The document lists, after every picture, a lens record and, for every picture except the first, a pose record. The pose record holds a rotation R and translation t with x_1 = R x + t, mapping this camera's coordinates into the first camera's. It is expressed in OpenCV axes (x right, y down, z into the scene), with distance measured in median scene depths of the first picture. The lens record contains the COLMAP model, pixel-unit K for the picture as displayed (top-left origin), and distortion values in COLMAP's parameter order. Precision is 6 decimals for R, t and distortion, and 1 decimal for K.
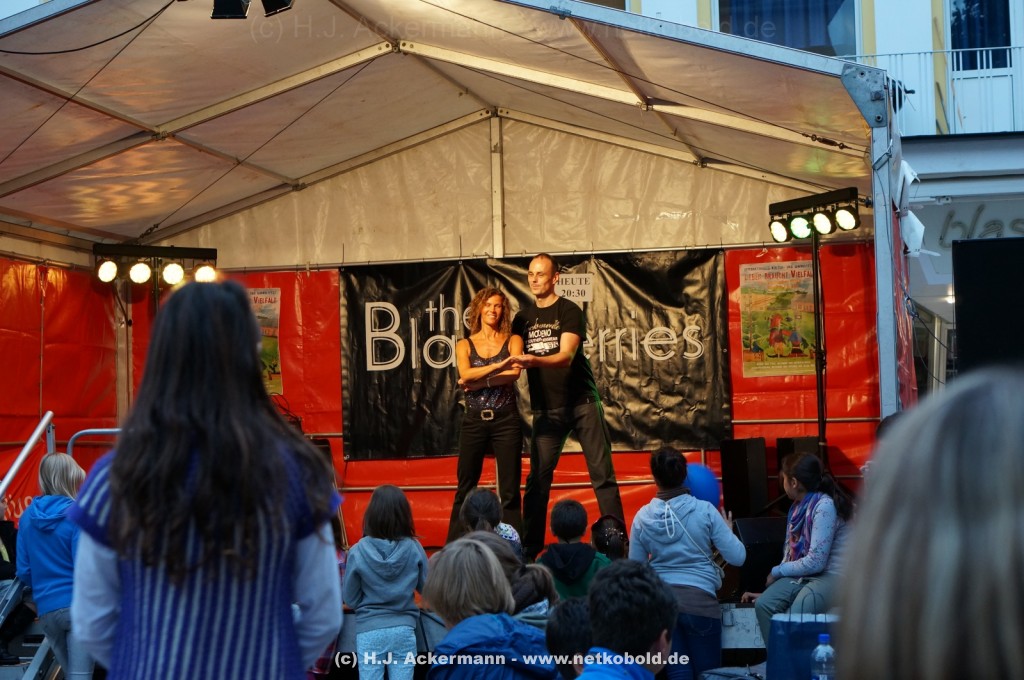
lens RADIAL K [[2329.3, 0, 489.3], [0, 2329.3, 338.4], [0, 0, 1]] dist [0.132387, 0.000000]
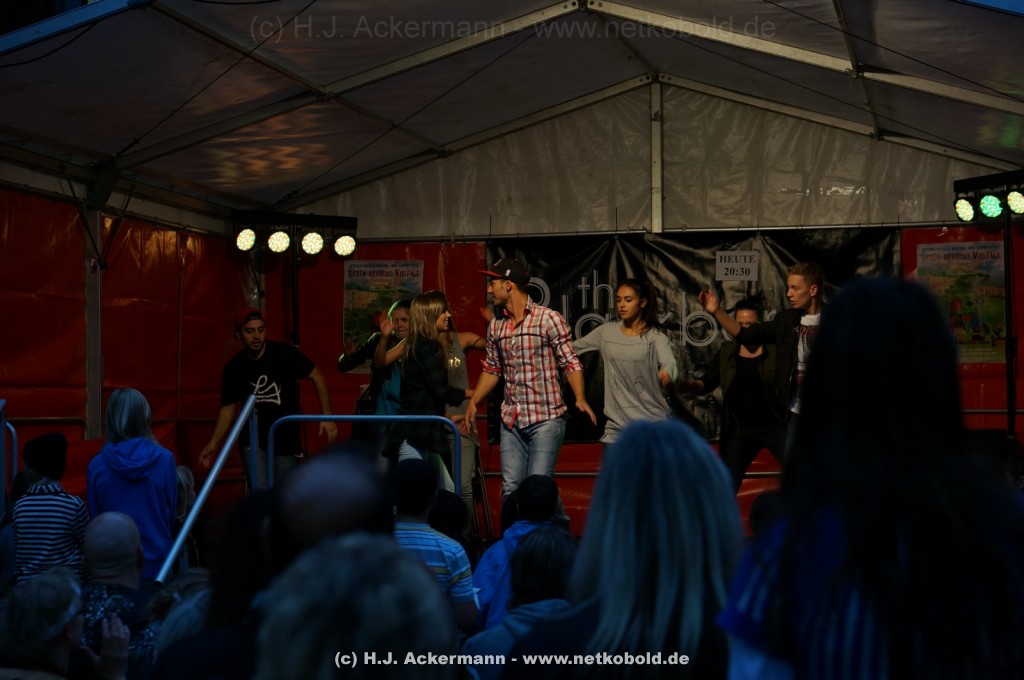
lens RADIAL K [[2329.3, 0, 507.9], [0, 2329.3, 346.0], [0, 0, 1]] dist [0.132387, 0.000000]
pose [[0.999827, 0.018573, 0.000857, -0.056827], [-0.018585, 0.999689, 0.016640, -0.003276], [-0.000548, -0.016653, 0.999861, 0.054939]]
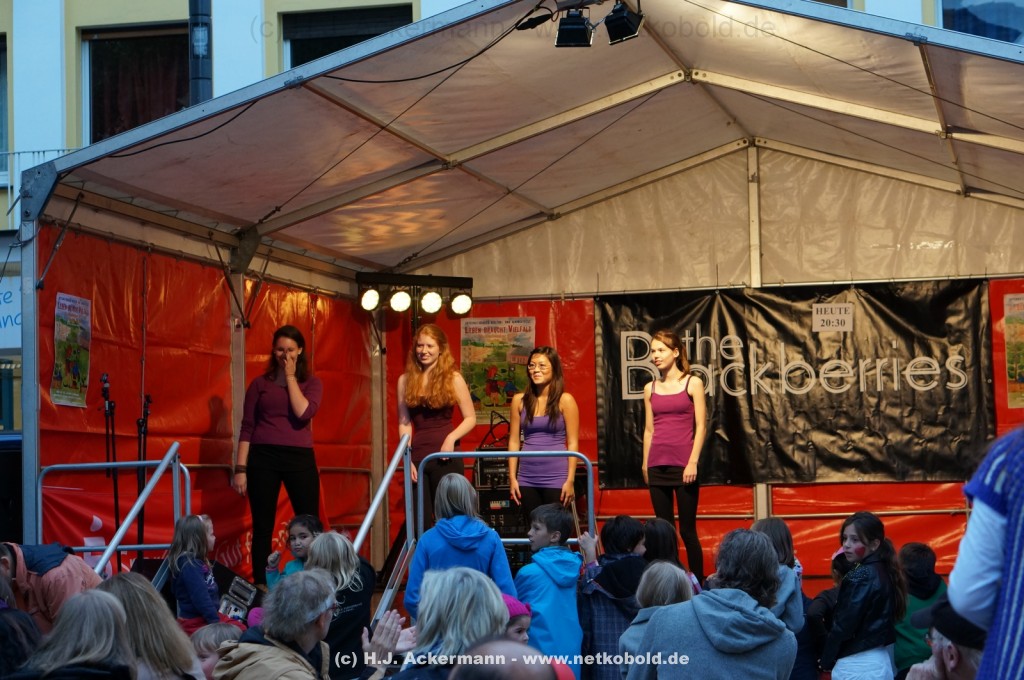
lens RADIAL K [[2329.3, 0, 513.0], [0, 2329.3, 336.2], [0, 0, 1]] dist [0.132387, 0.000000]
pose [[0.999537, 0.003756, -0.030180, -0.070500], [-0.004246, 0.999860, -0.016191, 0.003084], [0.030115, 0.016312, 0.999413, -0.003948]]
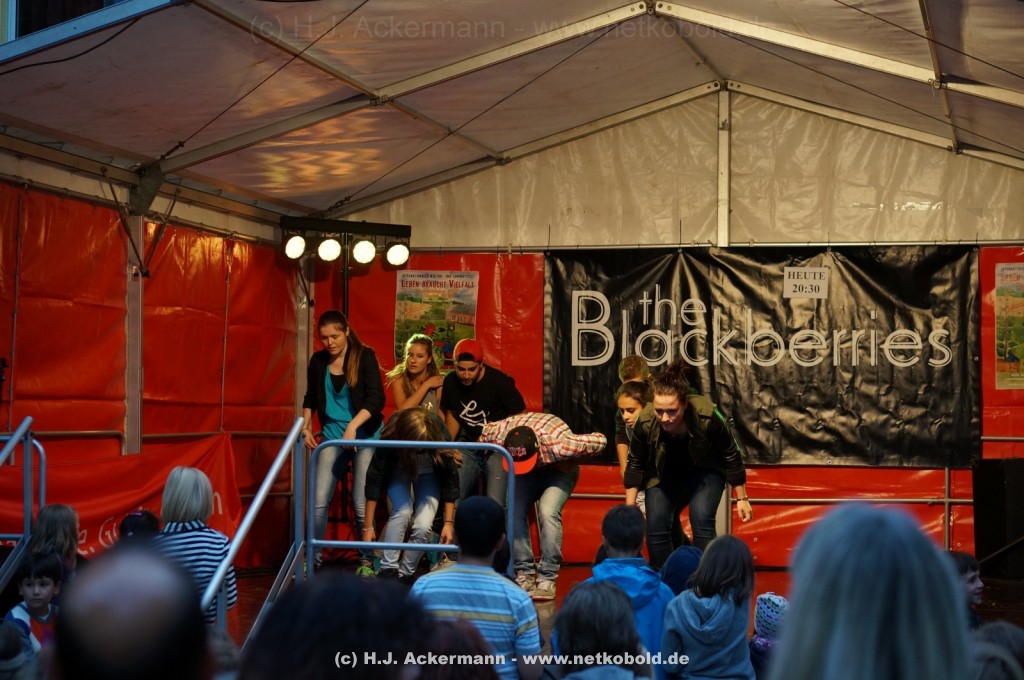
lens RADIAL K [[2329.3, 0, 511.8], [0, 2329.3, 344.7], [0, 0, 1]] dist [0.132387, 0.000000]
pose [[0.999135, 0.035844, -0.021098, -0.057891], [-0.035527, 0.999253, 0.015208, -0.007389], [0.021627, -0.014446, 0.999662, 0.091930]]
